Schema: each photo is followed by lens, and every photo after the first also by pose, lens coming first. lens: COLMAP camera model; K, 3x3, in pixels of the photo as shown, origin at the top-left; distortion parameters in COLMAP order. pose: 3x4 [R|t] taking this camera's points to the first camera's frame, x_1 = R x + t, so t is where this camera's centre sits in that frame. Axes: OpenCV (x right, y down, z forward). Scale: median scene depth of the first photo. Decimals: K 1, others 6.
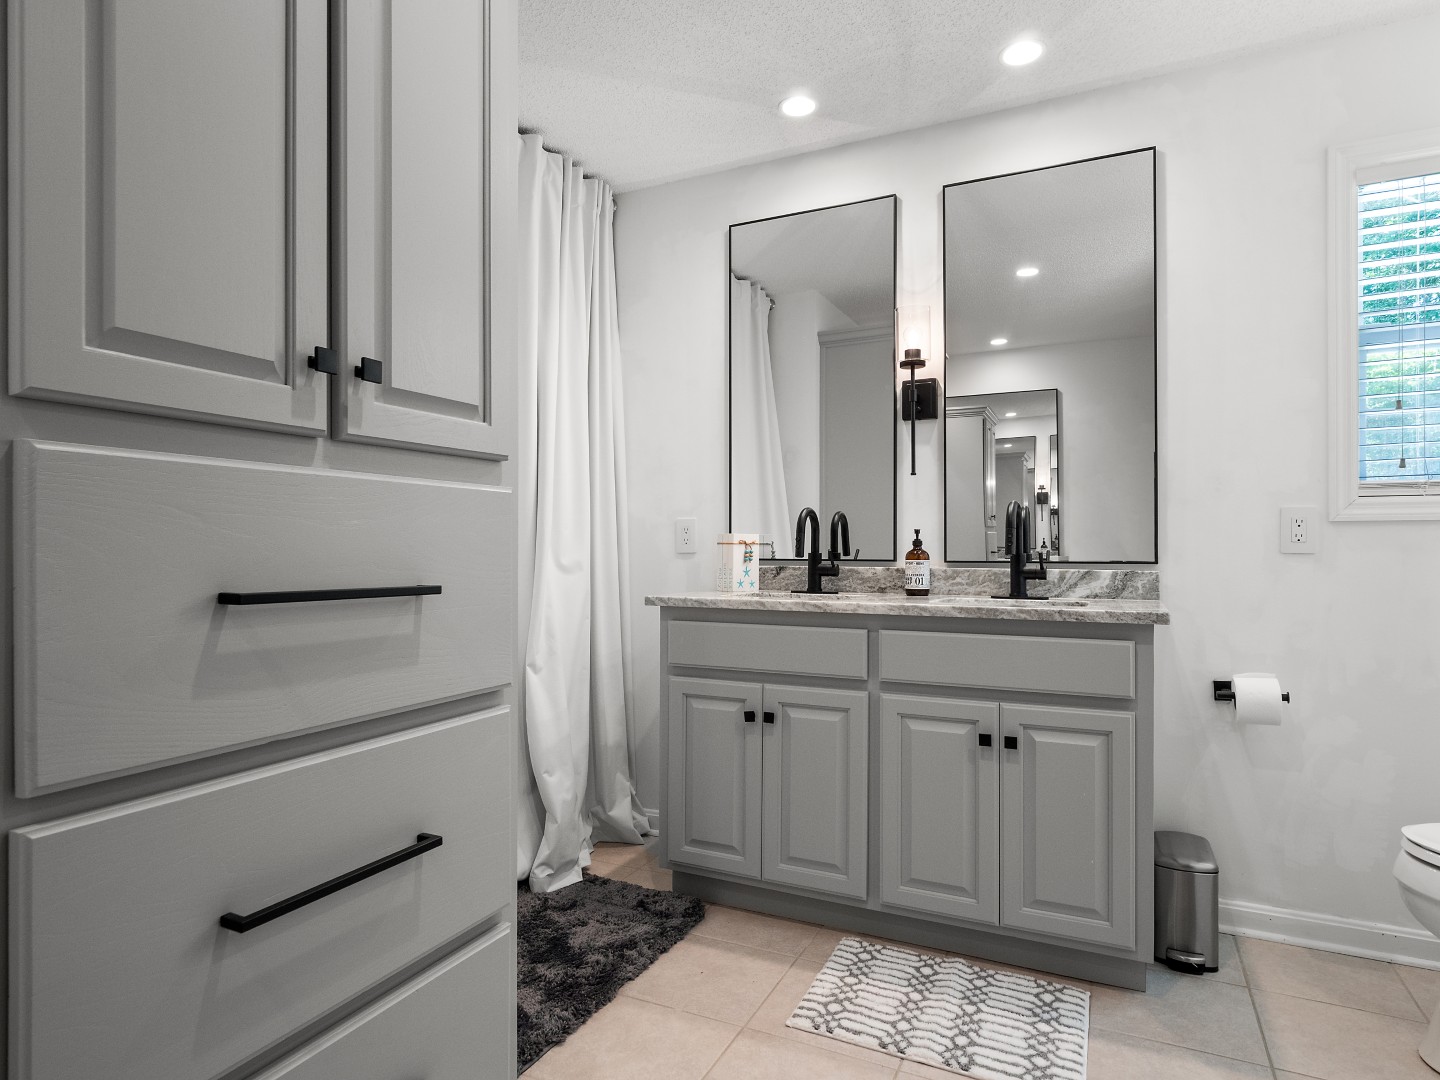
lens RADIAL K [[839.6, 0, 720.0], [0, 839.6, 540.0], [0, 0, 1]] dist [-0.000429, -0.002777]
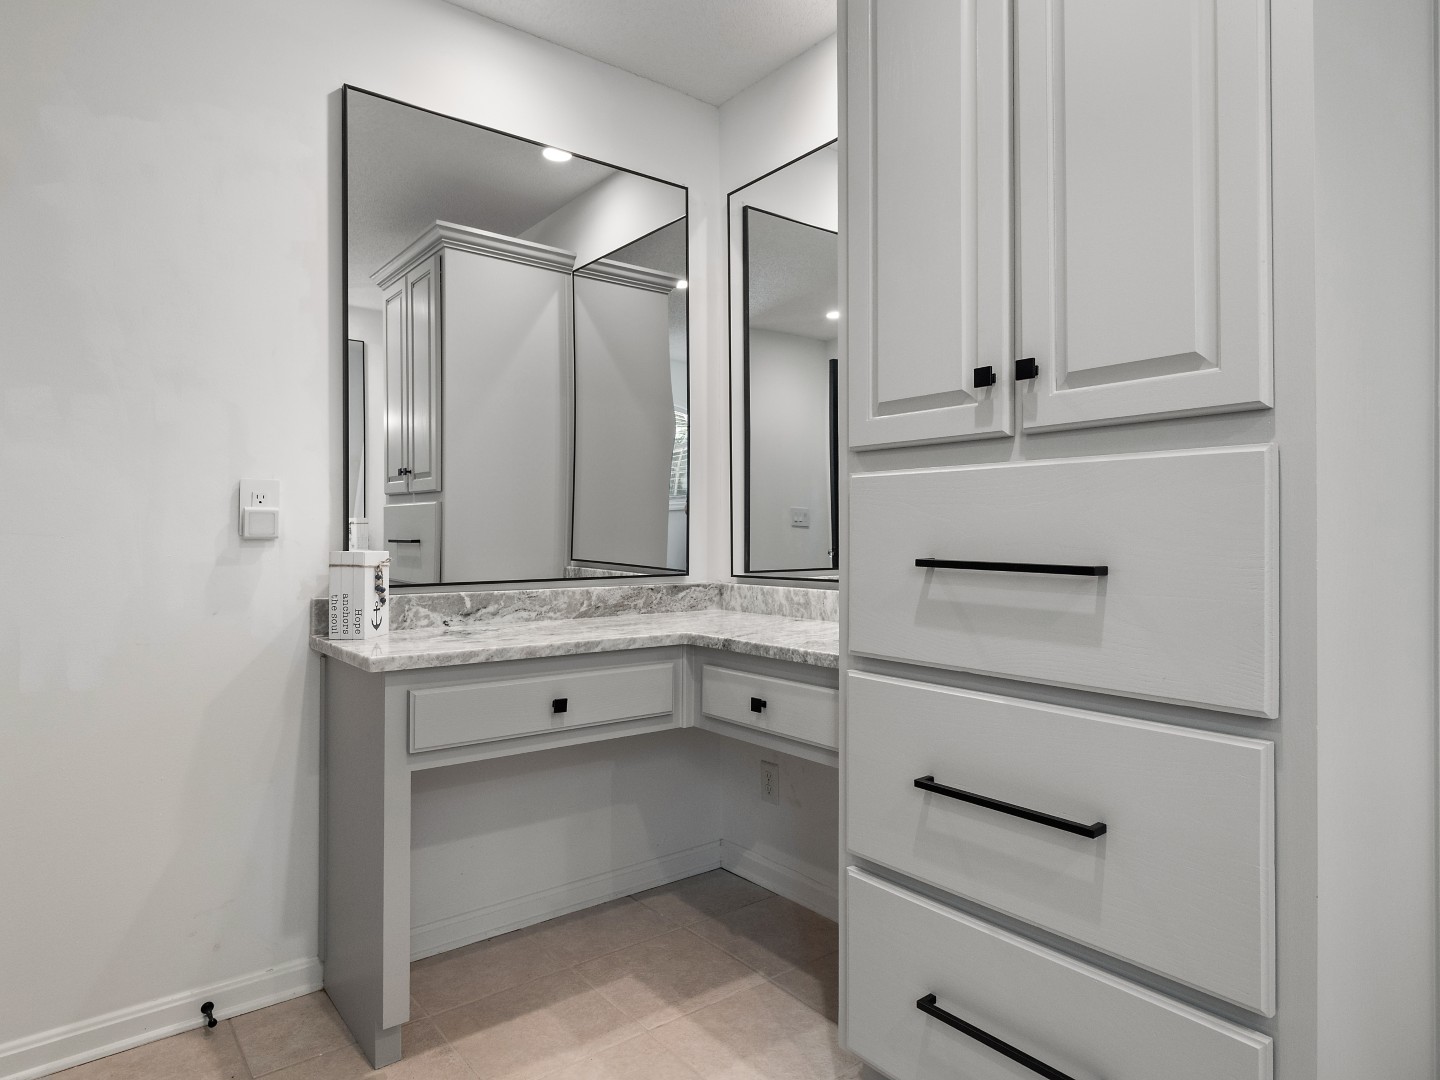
lens RADIAL K [[853.2, 0, 712.3], [0, 853.2, 534.3], [0, 0, 1]] dist [-0.001656, -0.000386]
pose [[-0.451145, -0.000951, -0.892450, 0.351403], [0.004701, 0.999983, -0.003441, 0.008959], [0.892438, -0.005748, -0.451133, 0.507549]]
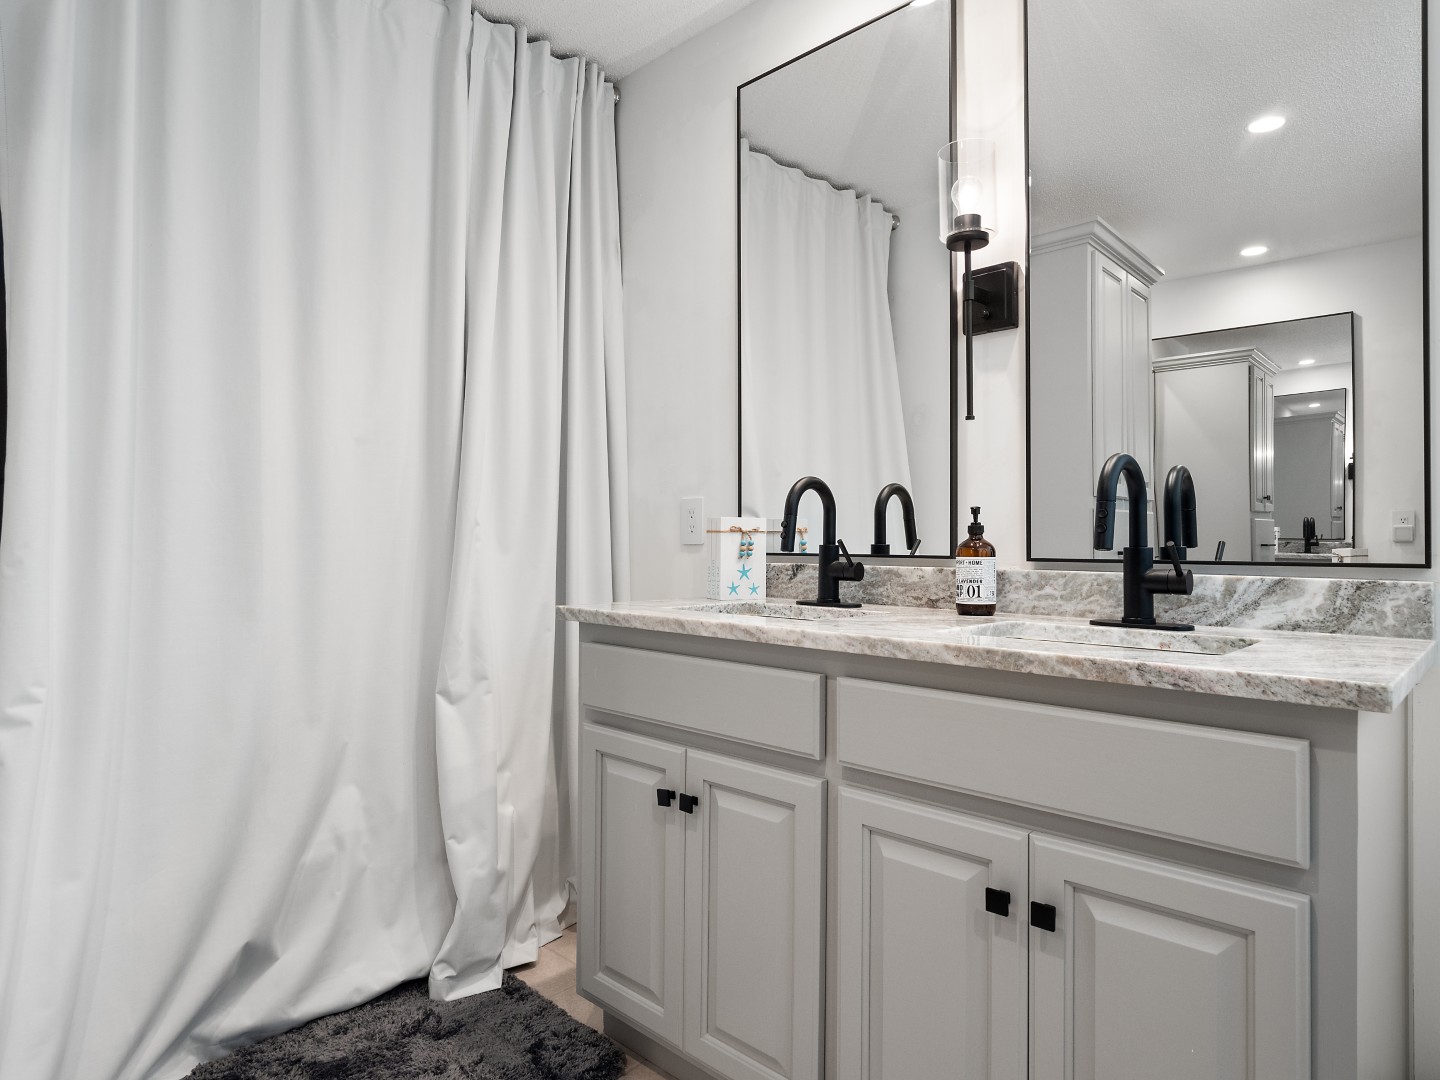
lens RADIAL K [[853.2, 0, 712.3], [0, 853.2, 534.3], [0, 0, 1]] dist [-0.001656, -0.000386]
pose [[0.951239, -0.002358, -0.308446, 0.264417], [0.003676, 0.999986, 0.003692, 0.004518], [0.308433, -0.004645, 0.951235, 0.371104]]
